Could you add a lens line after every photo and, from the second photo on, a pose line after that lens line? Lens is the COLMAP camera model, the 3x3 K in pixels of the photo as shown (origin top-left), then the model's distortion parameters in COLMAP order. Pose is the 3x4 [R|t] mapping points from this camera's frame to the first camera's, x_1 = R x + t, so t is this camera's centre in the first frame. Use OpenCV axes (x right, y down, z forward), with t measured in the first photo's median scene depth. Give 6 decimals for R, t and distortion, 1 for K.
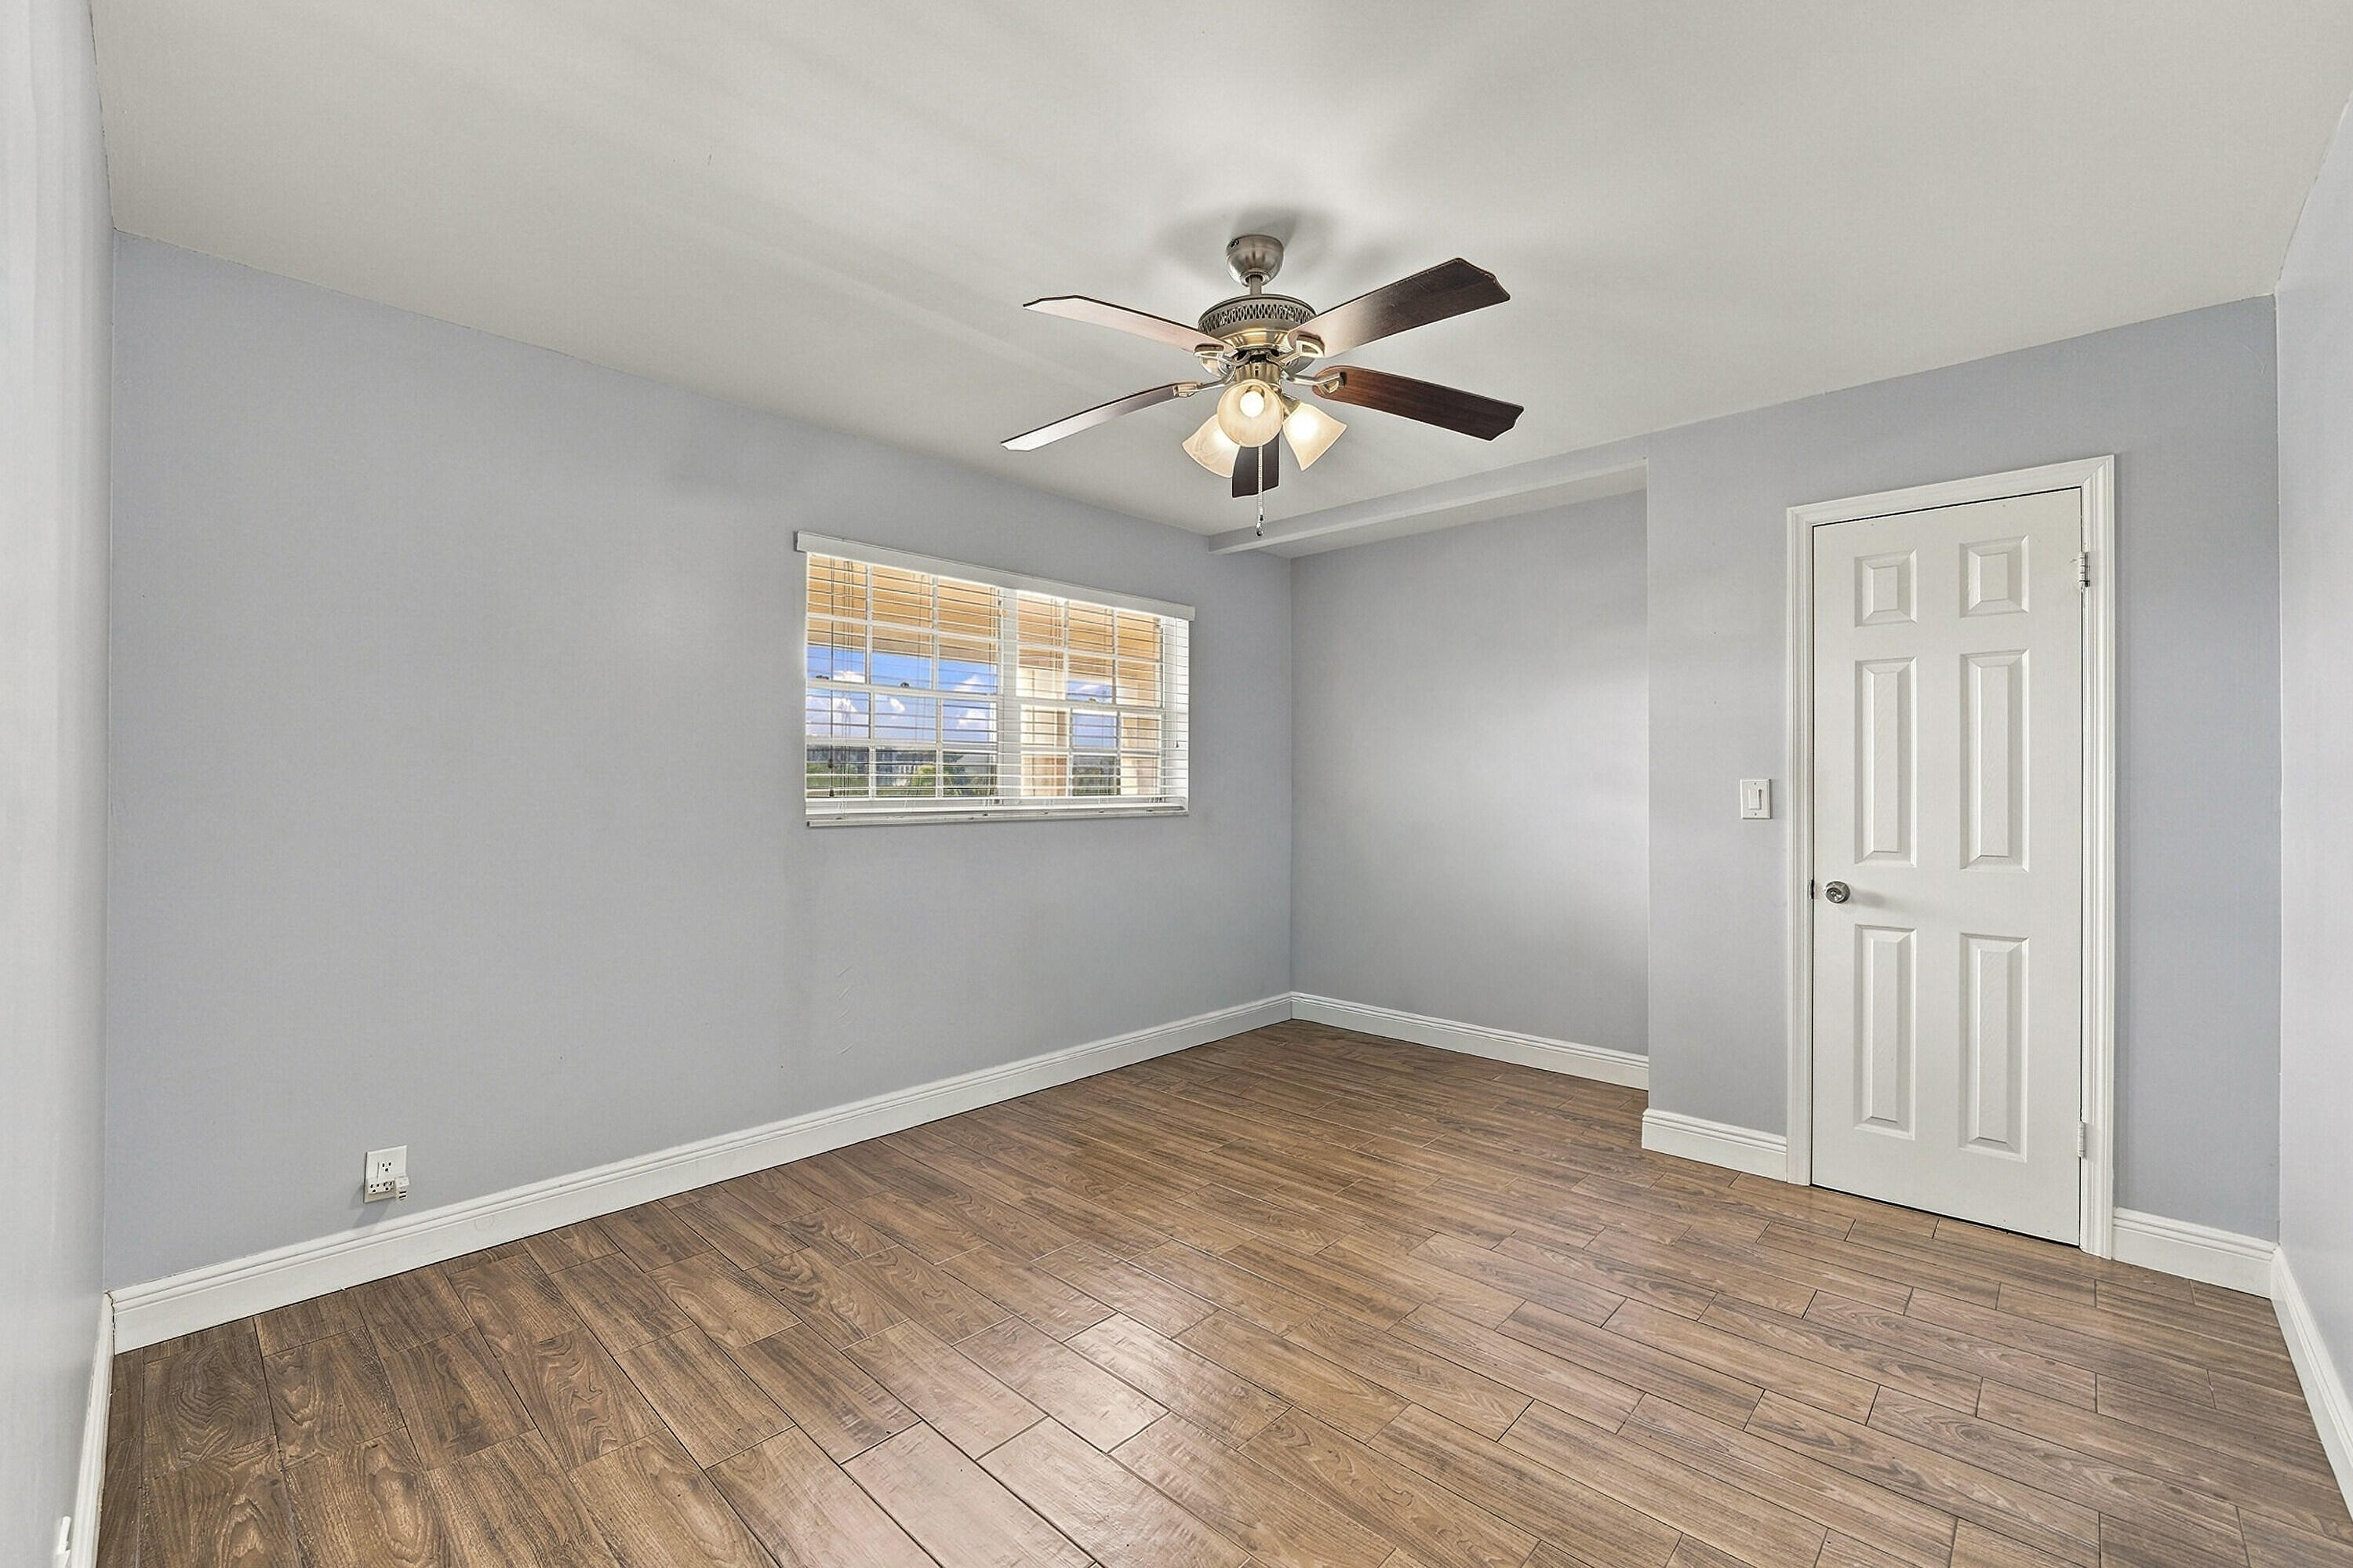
lens RADIAL K [[1030.7, 0, 1173.8], [0, 1030.7, 793.2], [0, 0, 1]] dist [0.002105, 0.000485]
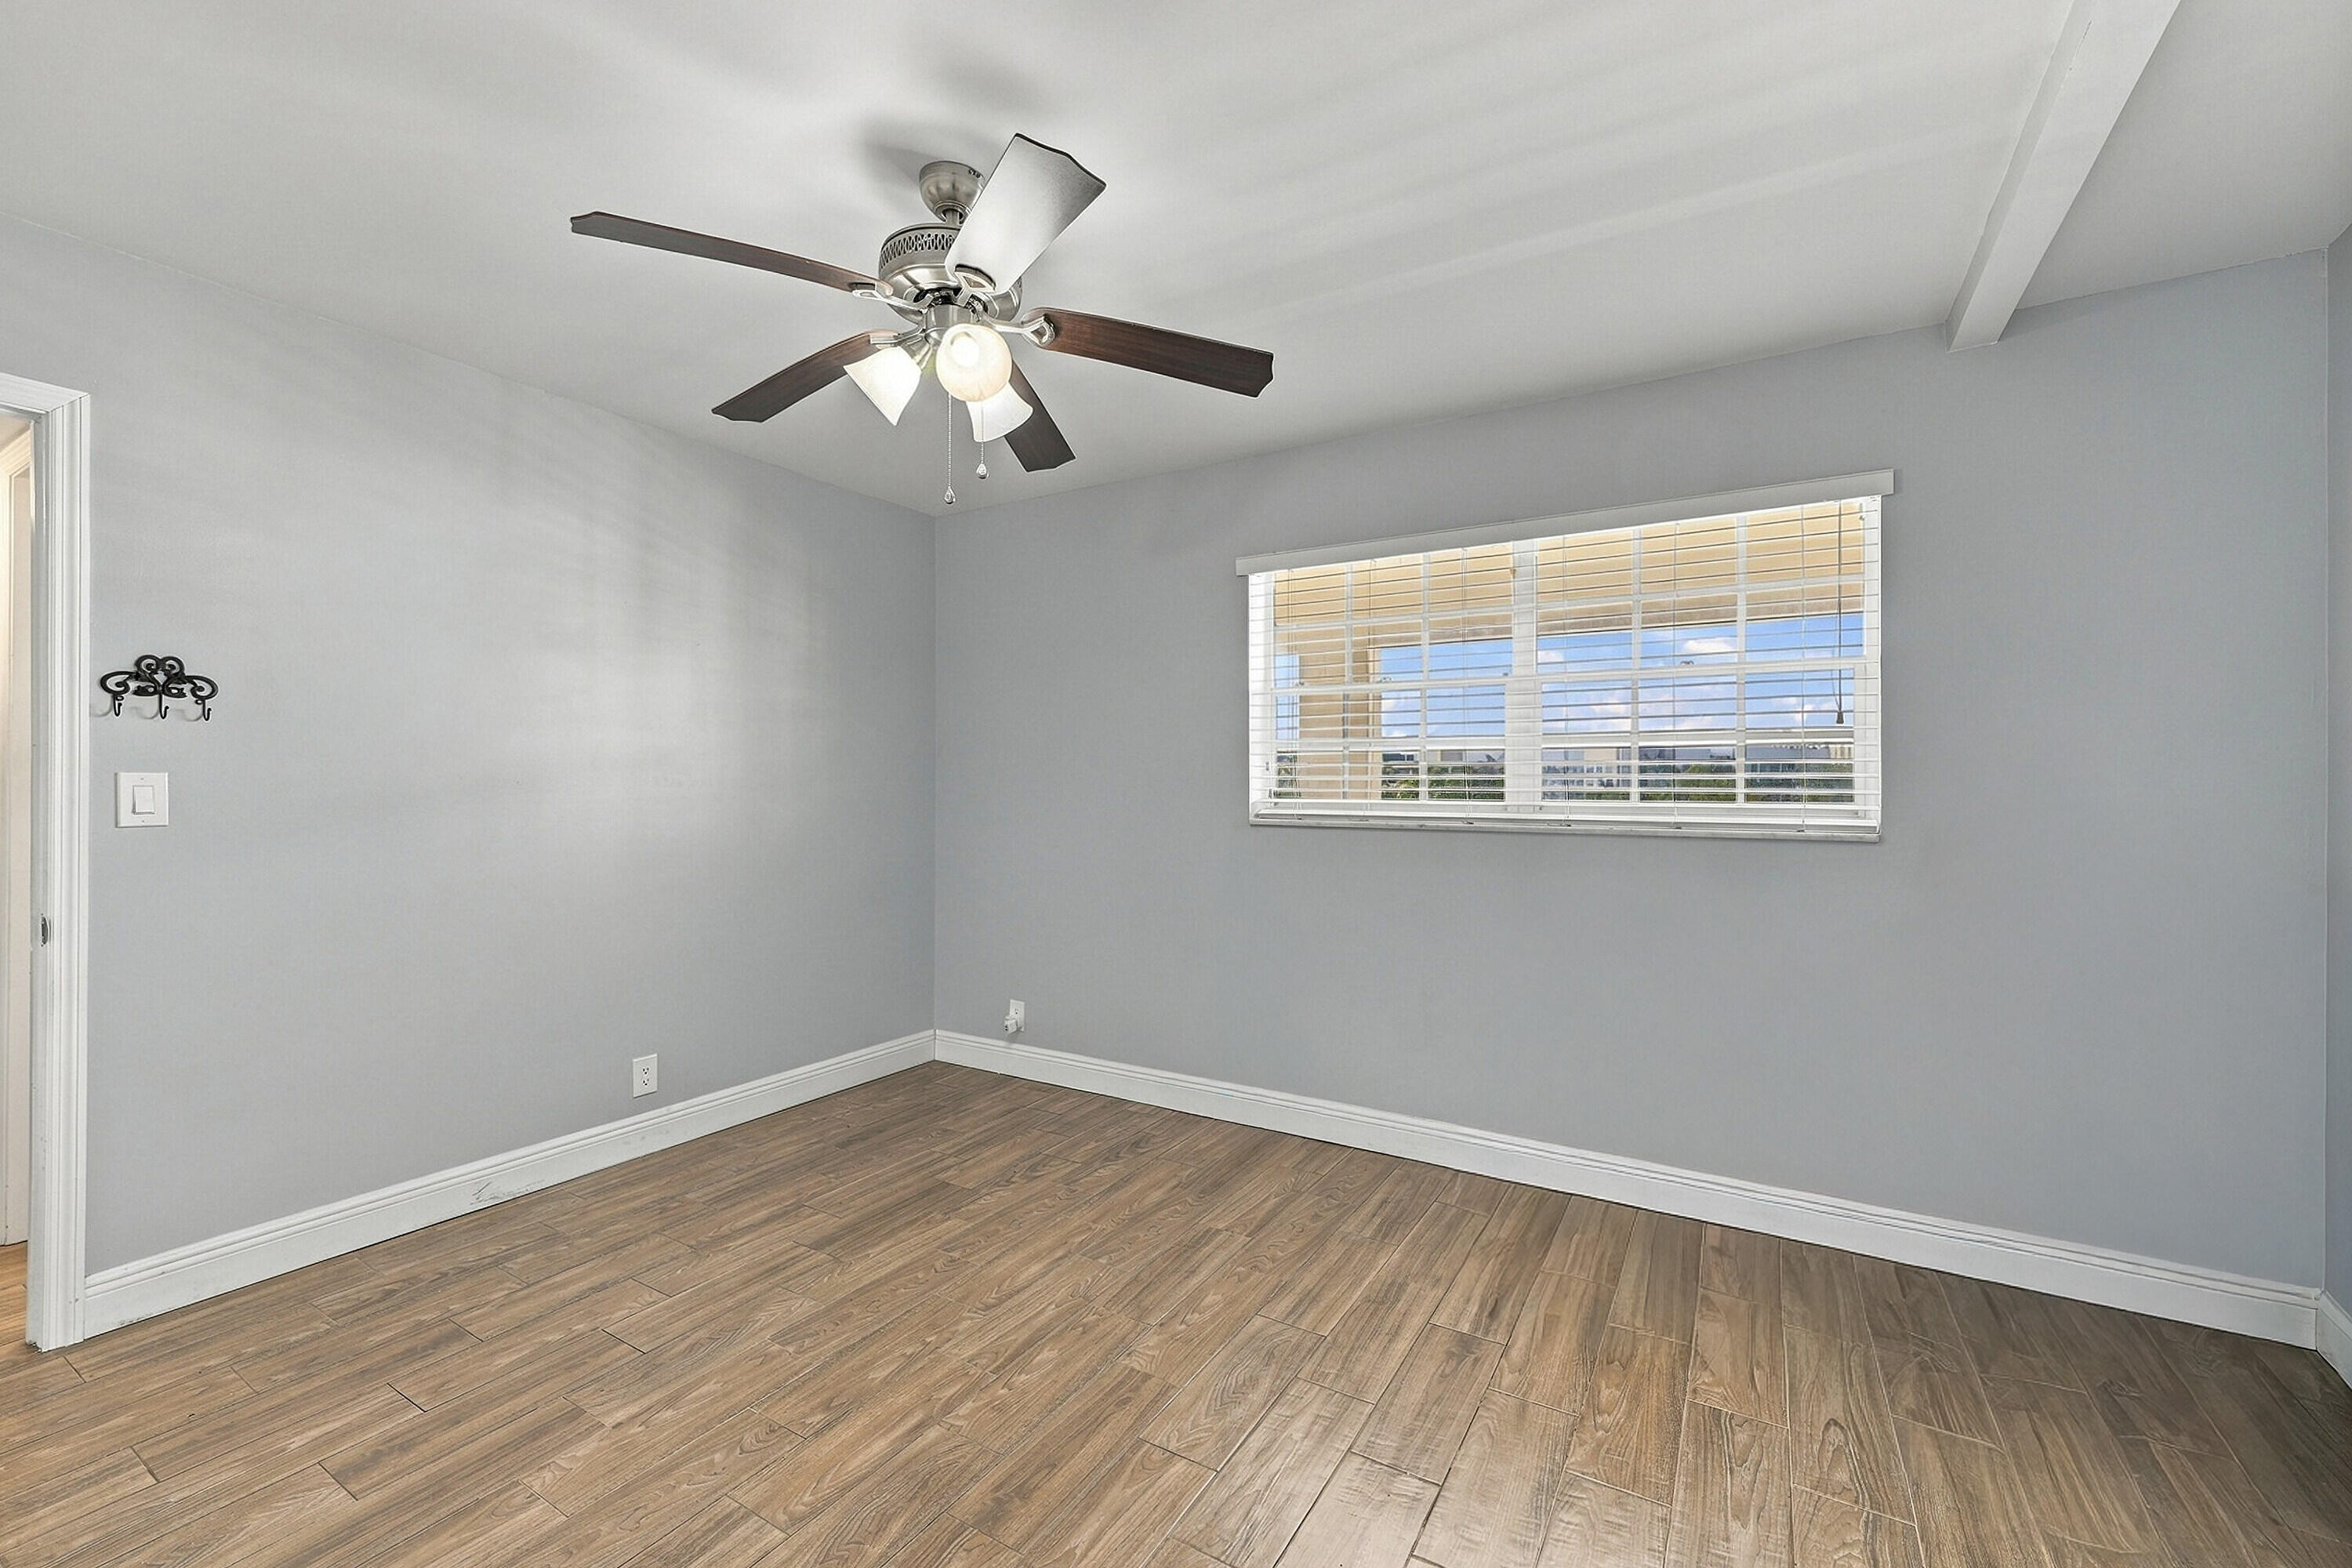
lens RADIAL K [[998.4, 0, 1175.3], [0, 998.4, 790.5], [0, 0, 1]] dist [0.001750, 0.000279]
pose [[0.167227, 0.005544, -0.985903, 0.764970], [-0.012373, 0.999917, 0.003524, -0.007059], [0.985841, 0.011609, 0.167282, 0.836054]]
